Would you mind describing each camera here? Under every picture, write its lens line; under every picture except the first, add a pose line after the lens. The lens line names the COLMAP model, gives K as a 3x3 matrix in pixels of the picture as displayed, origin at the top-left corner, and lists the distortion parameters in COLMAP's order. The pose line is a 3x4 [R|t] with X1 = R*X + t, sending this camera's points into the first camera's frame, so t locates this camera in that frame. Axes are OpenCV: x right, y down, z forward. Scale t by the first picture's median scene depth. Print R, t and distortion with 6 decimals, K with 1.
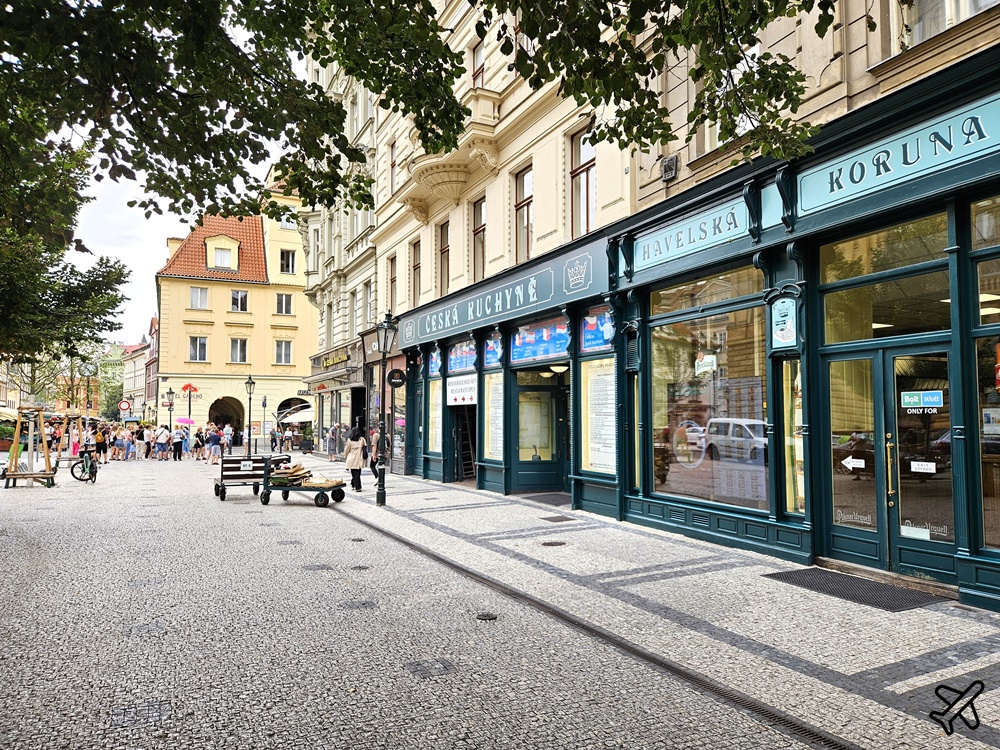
lens RADIAL K [[657.2, 0, 501.3], [0, 657.2, 381.0], [0, 0, 1]] dist [0.040485, -0.002666]
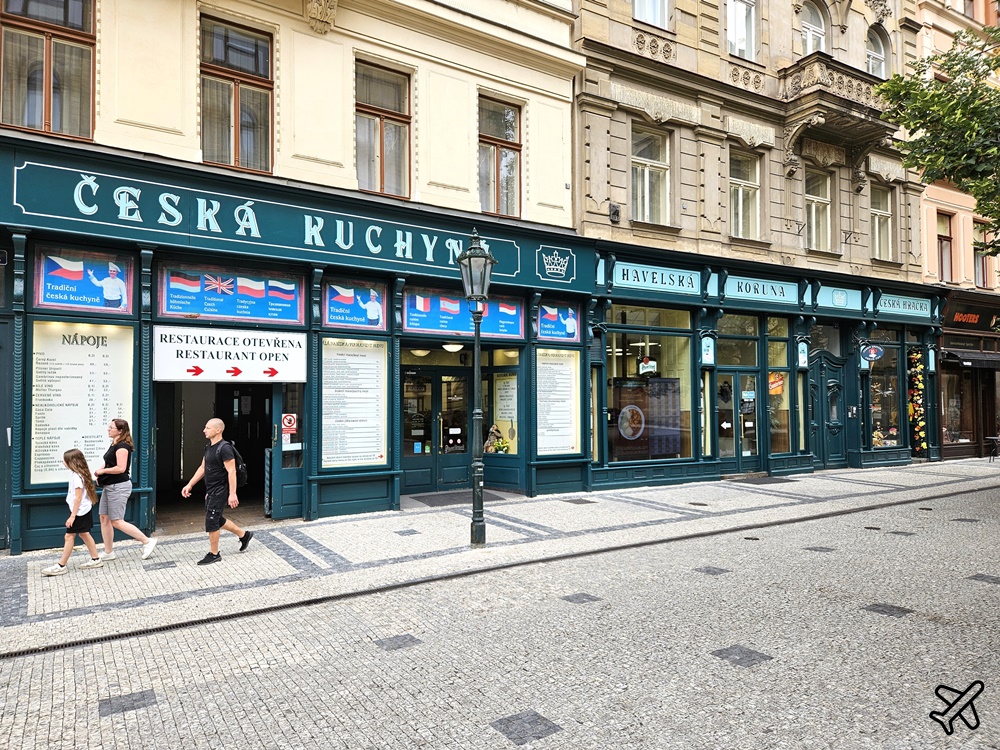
lens RADIAL K [[657.2, 0, 501.3], [0, 657.2, 381.0], [0, 0, 1]] dist [0.040485, -0.002666]
pose [[-0.079546, 0.035115, 0.996213, -0.913933], [-0.051635, 0.997893, -0.039297, 0.065765], [-0.995493, -0.054565, -0.077565, 1.180418]]
